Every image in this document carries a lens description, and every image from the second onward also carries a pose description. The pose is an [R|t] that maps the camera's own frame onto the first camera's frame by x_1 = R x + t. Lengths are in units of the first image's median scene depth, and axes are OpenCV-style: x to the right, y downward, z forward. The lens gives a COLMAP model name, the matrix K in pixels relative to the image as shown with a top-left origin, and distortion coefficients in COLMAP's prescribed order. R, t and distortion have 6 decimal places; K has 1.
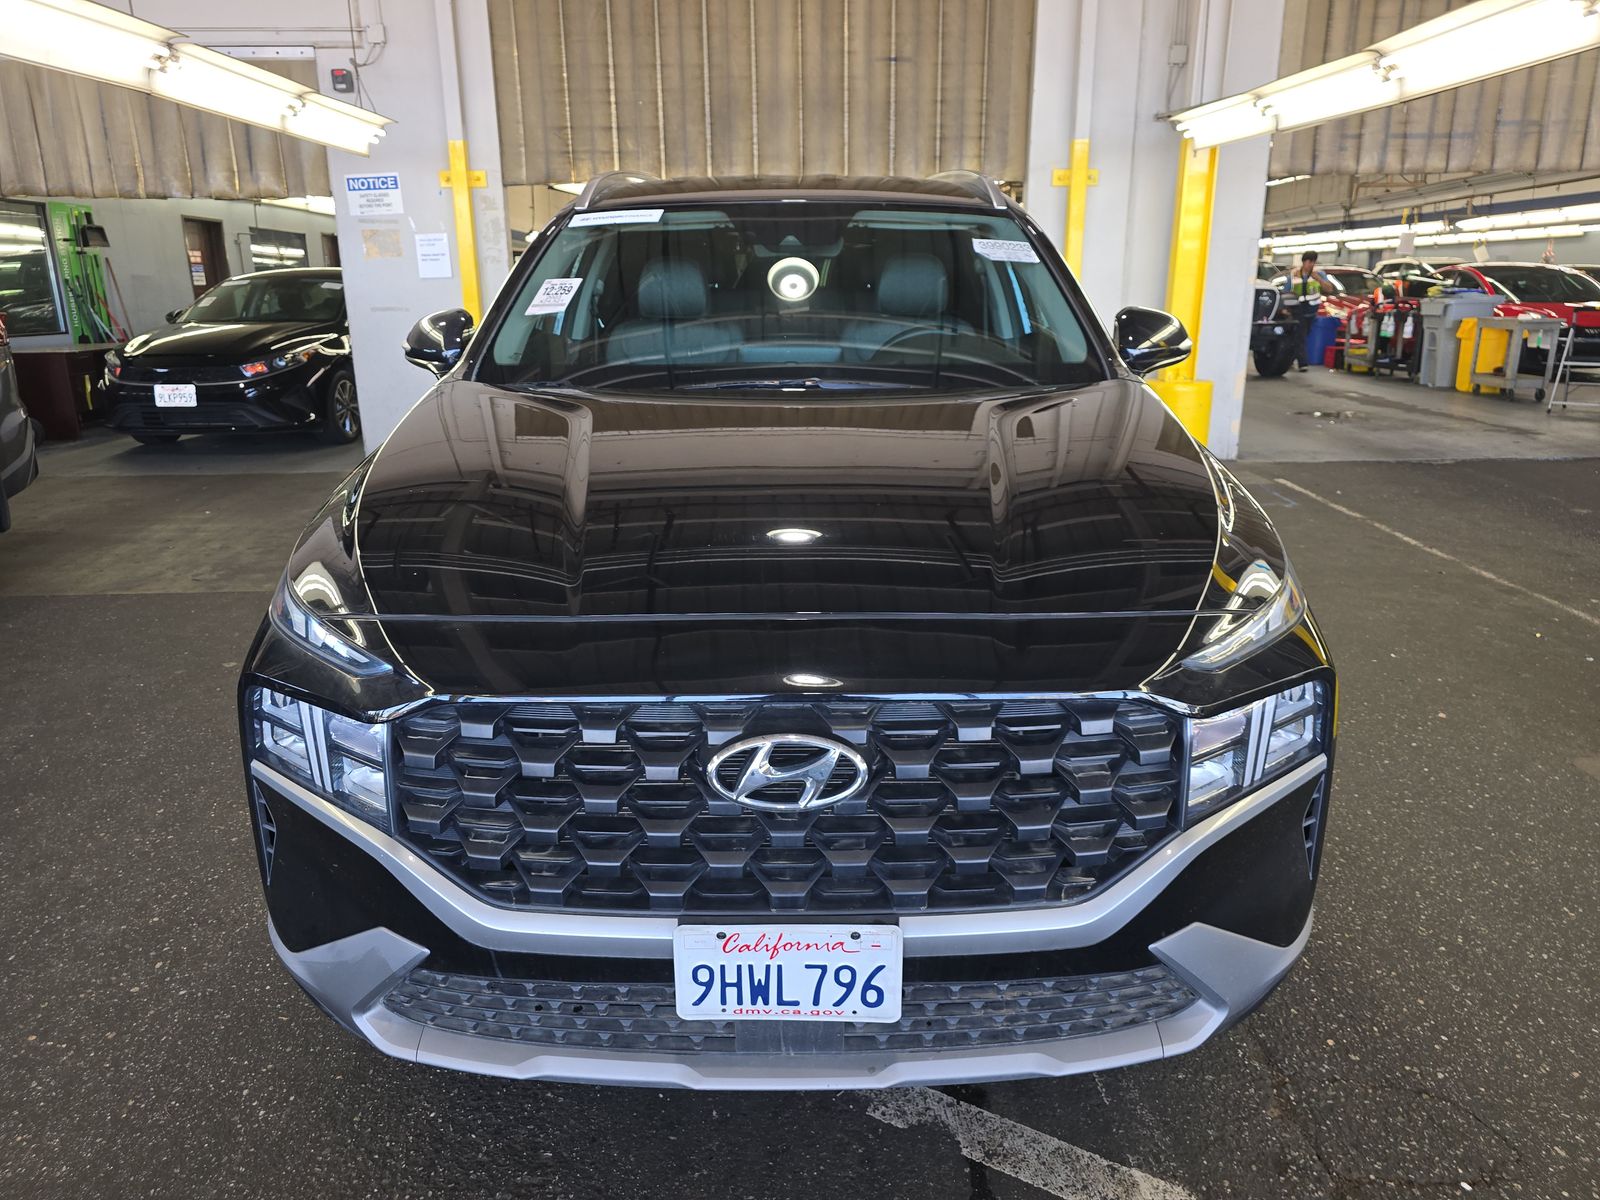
lens RADIAL K [[1065.5, 0, 796.2], [0, 1065.5, 600.8], [0, 0, 1]] dist [0.002516, -0.007126]
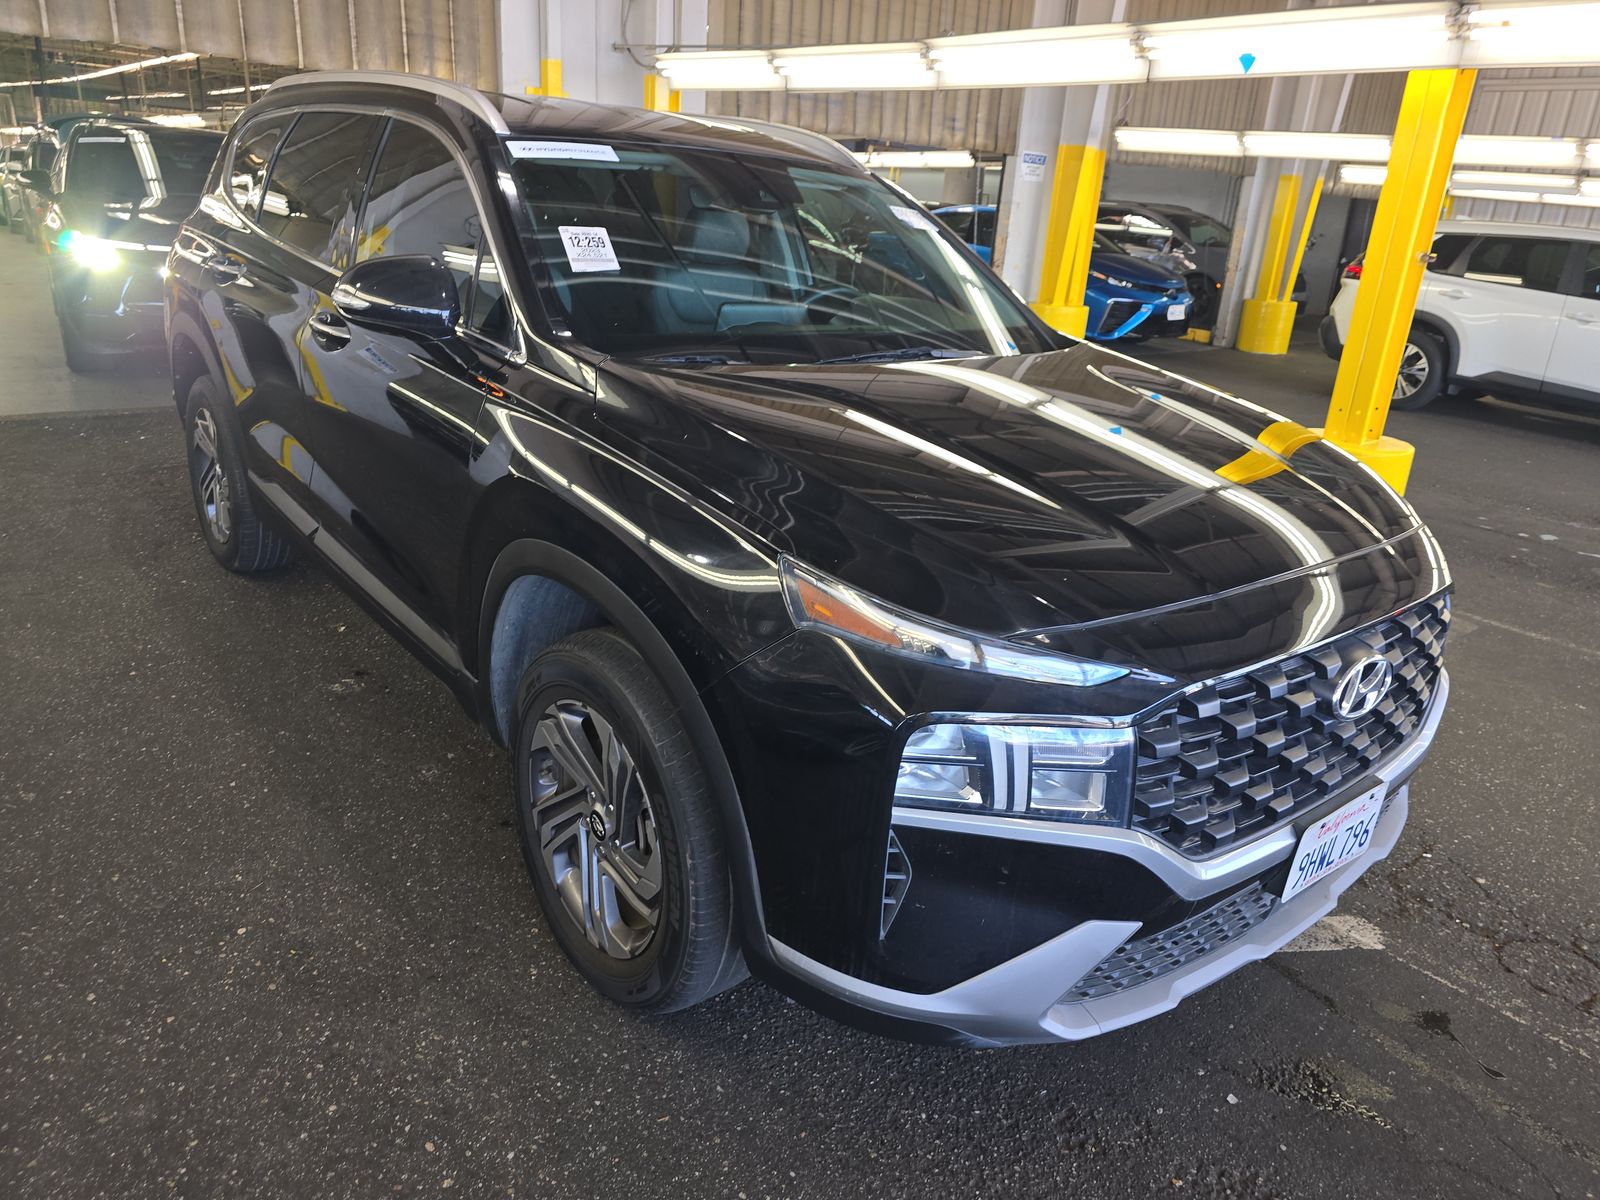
lens RADIAL K [[1065.5, 0, 801.5], [0, 1065.5, 609.4], [0, 0, 1]] dist [0.002516, -0.007126]
pose [[0.771591, -0.165284, 0.614271, -0.242255], [0.110710, 0.985809, 0.126191, -0.031479], [-0.626411, -0.029362, 0.778940, 0.076251]]
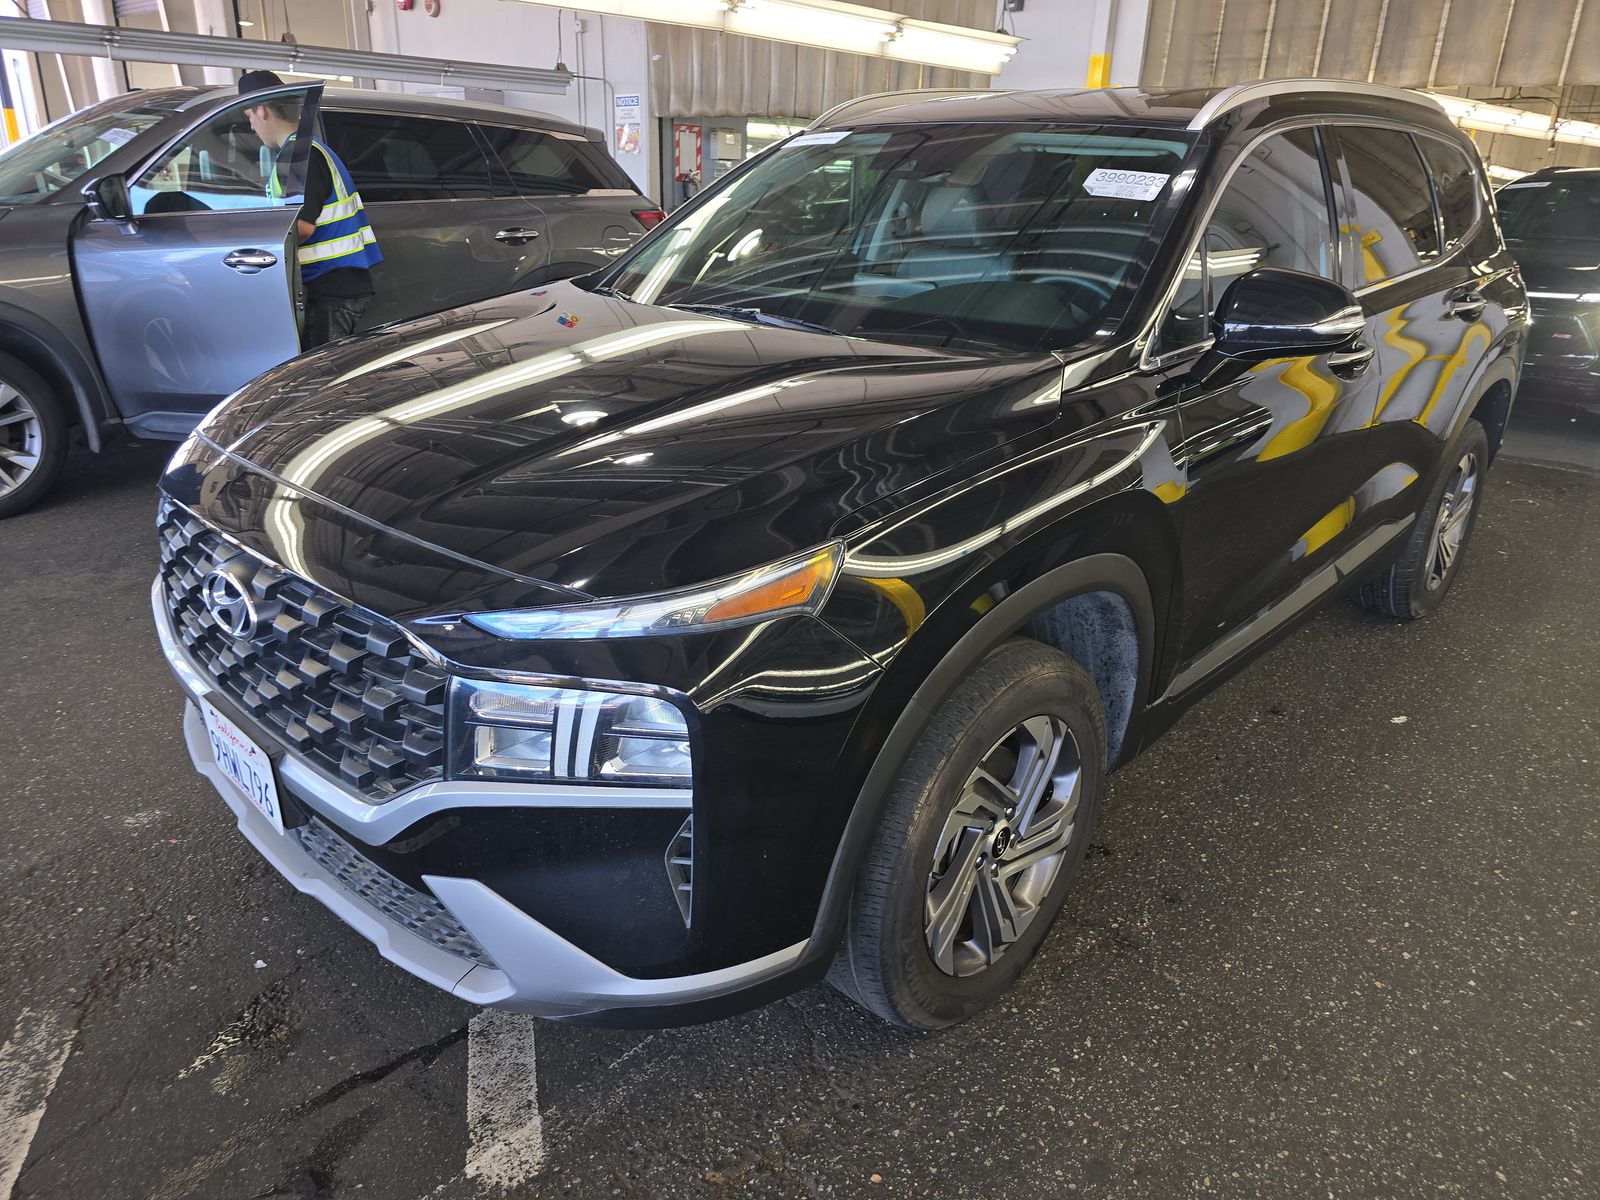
lens RADIAL K [[1065.5, 0, 792.9], [0, 1065.5, 595.1], [0, 0, 1]] dist [0.002516, -0.007126]
pose [[0.730631, 0.268551, -0.627740, 0.222810], [-0.226148, 0.962687, 0.148629, -0.033138], [0.644232, 0.033369, 0.764102, 0.081938]]
